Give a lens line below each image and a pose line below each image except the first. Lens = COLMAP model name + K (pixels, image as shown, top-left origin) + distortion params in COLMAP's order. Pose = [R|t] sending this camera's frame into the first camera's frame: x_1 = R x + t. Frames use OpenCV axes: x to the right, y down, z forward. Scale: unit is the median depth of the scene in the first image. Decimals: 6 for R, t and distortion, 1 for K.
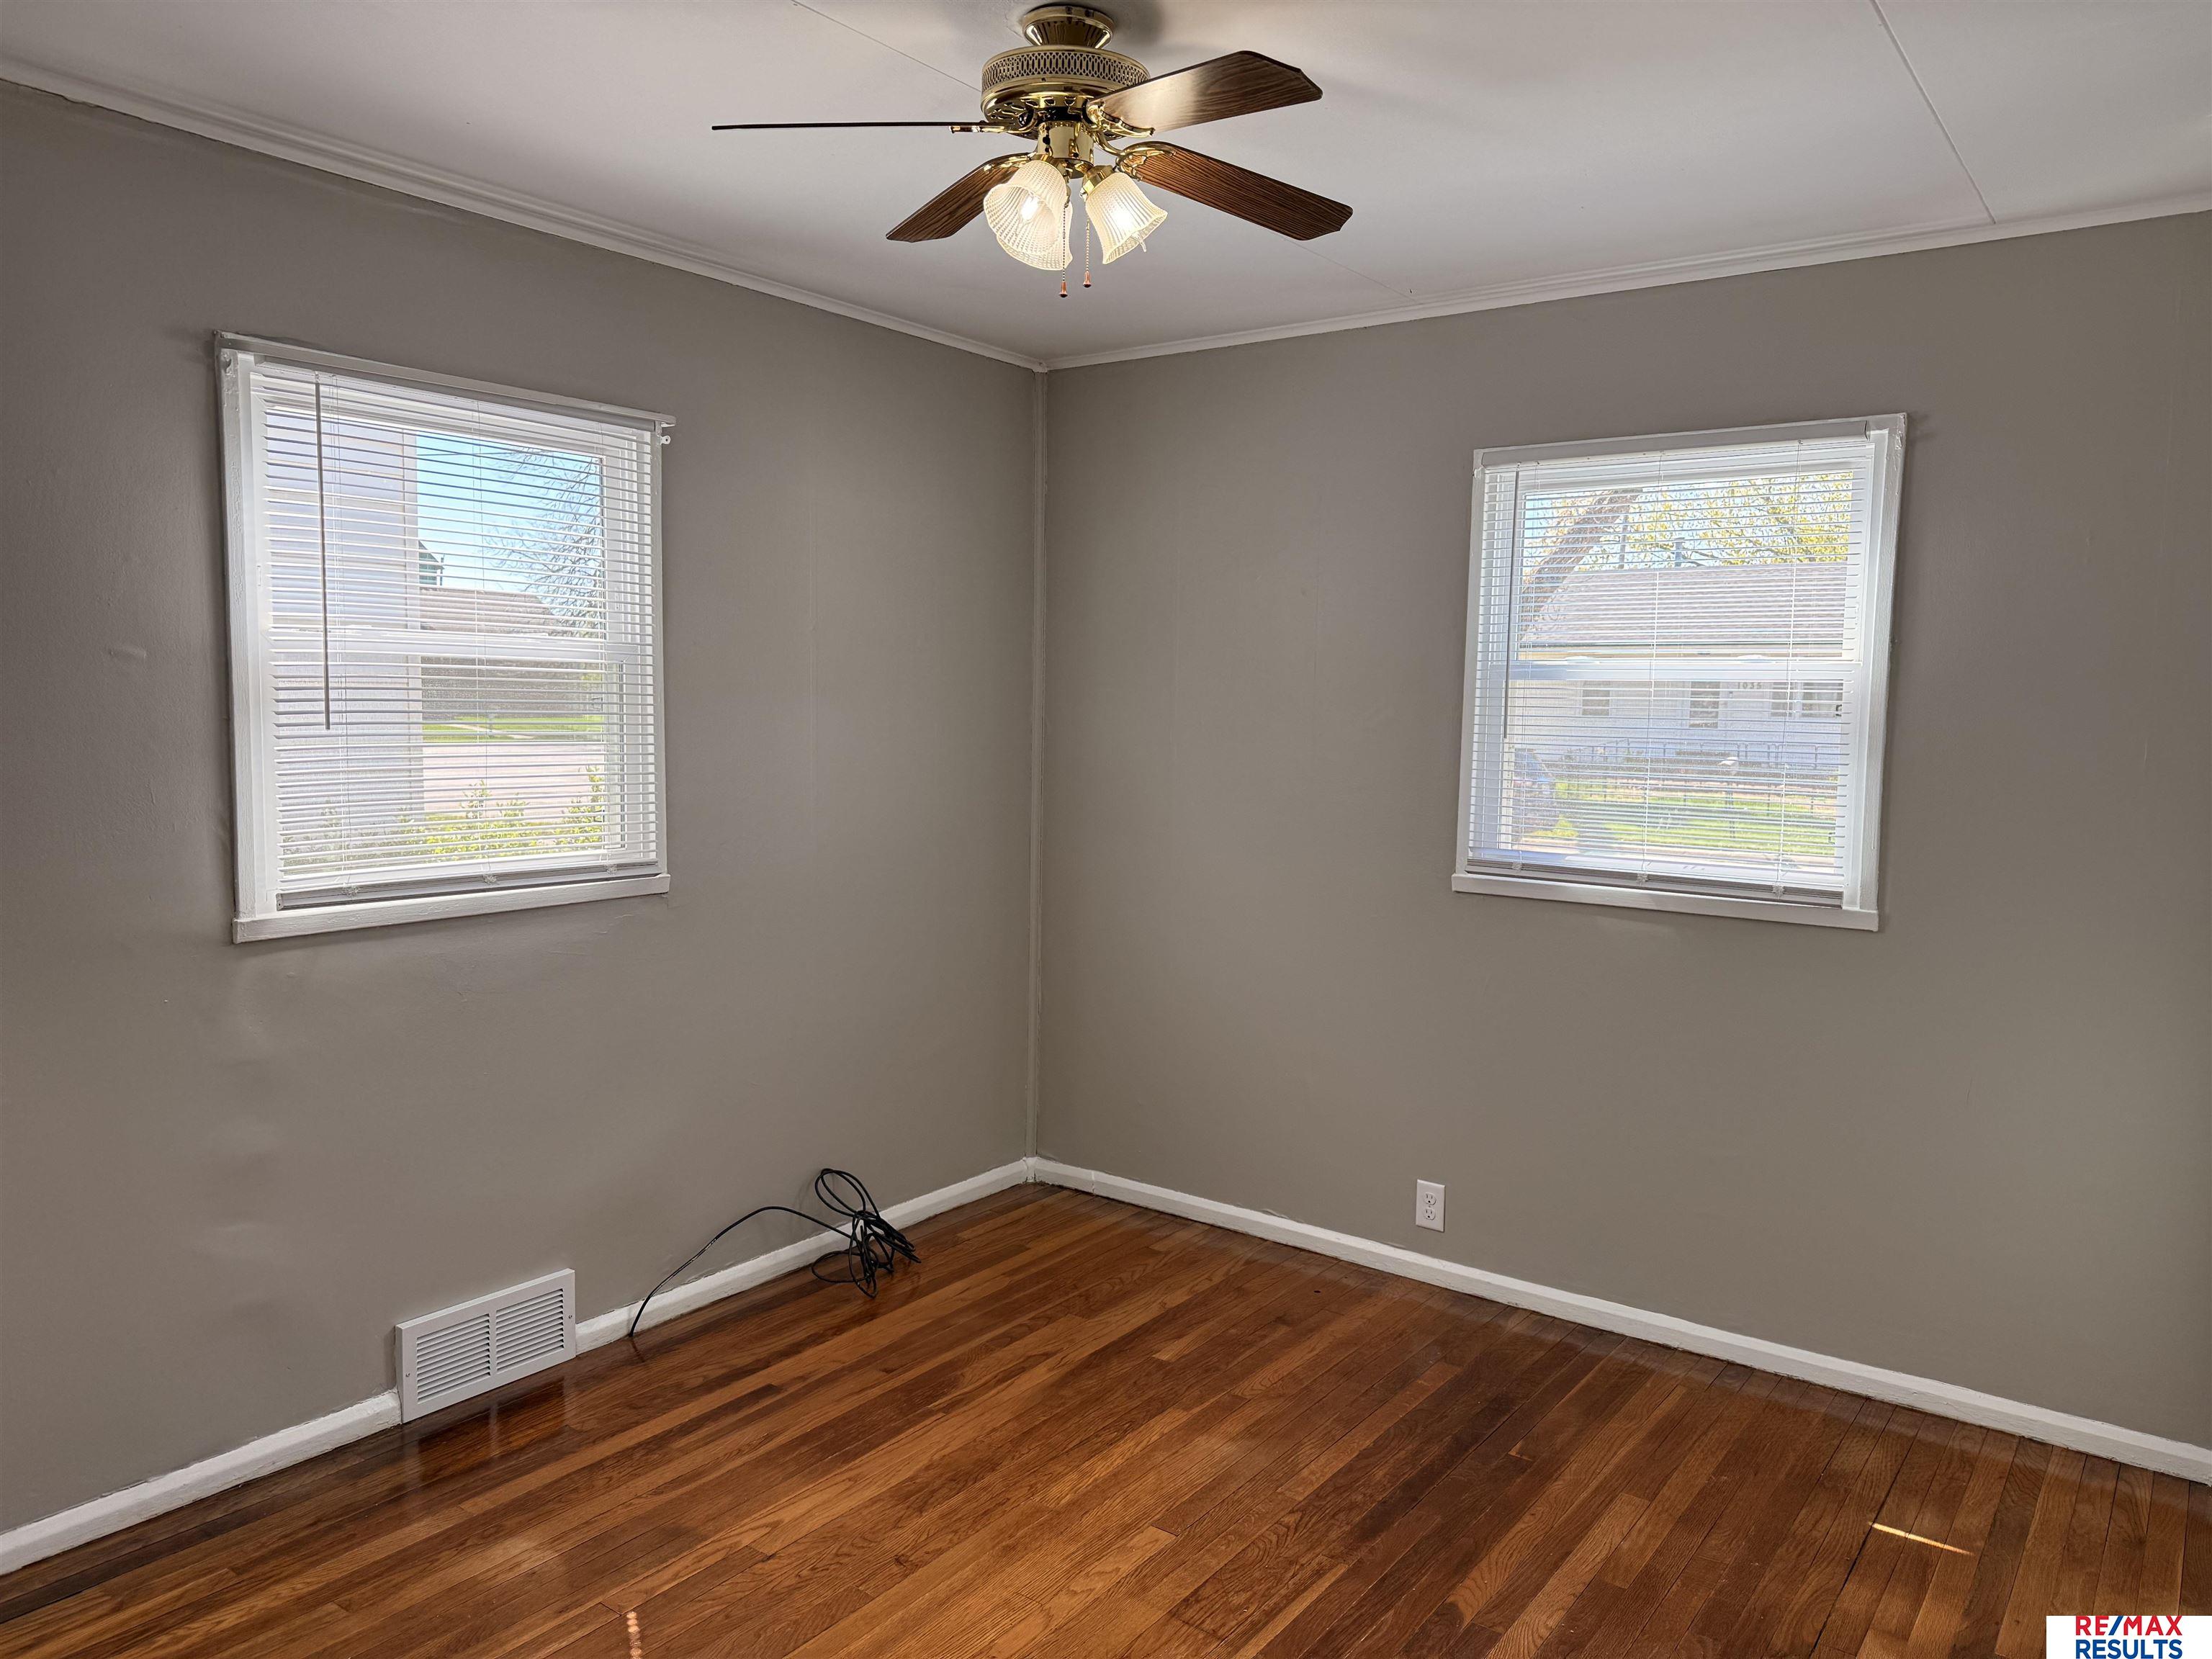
lens RADIAL K [[1570.7, 0, 1102.5], [0, 1570.7, 827.6], [0, 0, 1]] dist [0.031544, -0.022971]
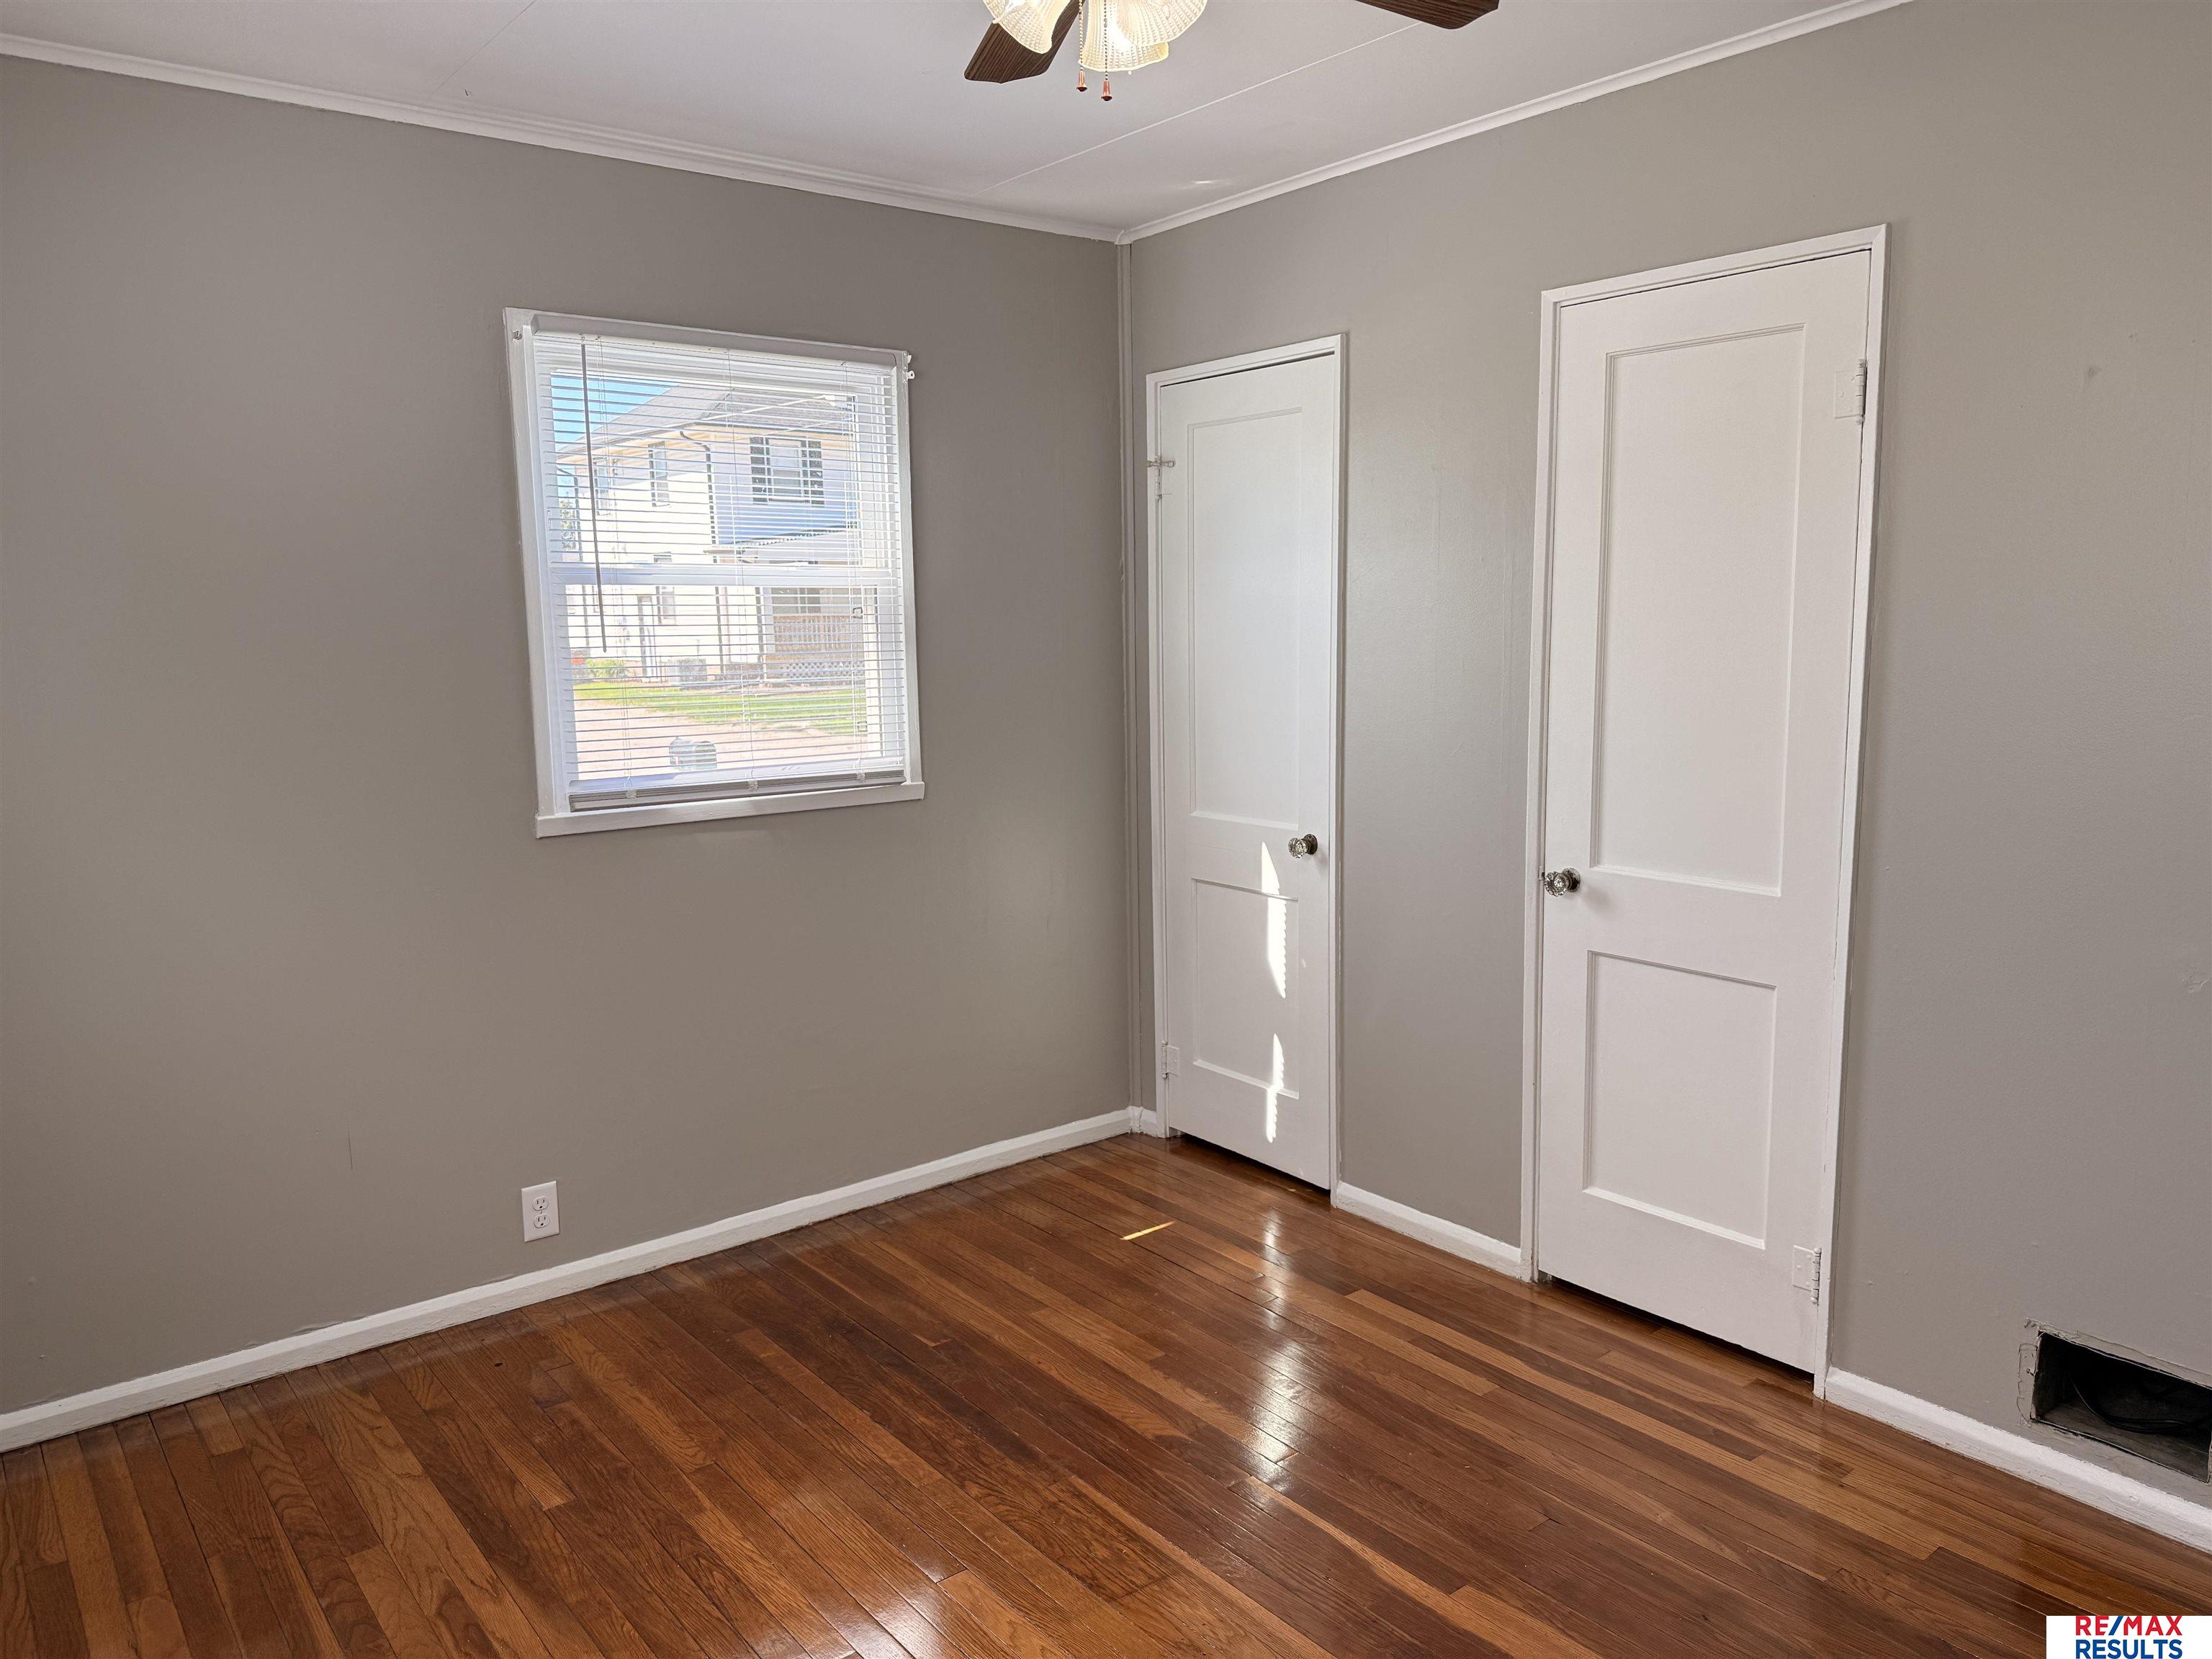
lens RADIAL K [[1570.7, 0, 1105.8], [0, 1570.7, 833.6], [0, 0, 1]] dist [0.031544, -0.022971]
pose [[0.261913, -0.165127, 0.950860, -0.563198], [0.105108, 0.984274, 0.141978, -0.057245], [-0.959351, 0.062757, 0.275150, 0.528413]]
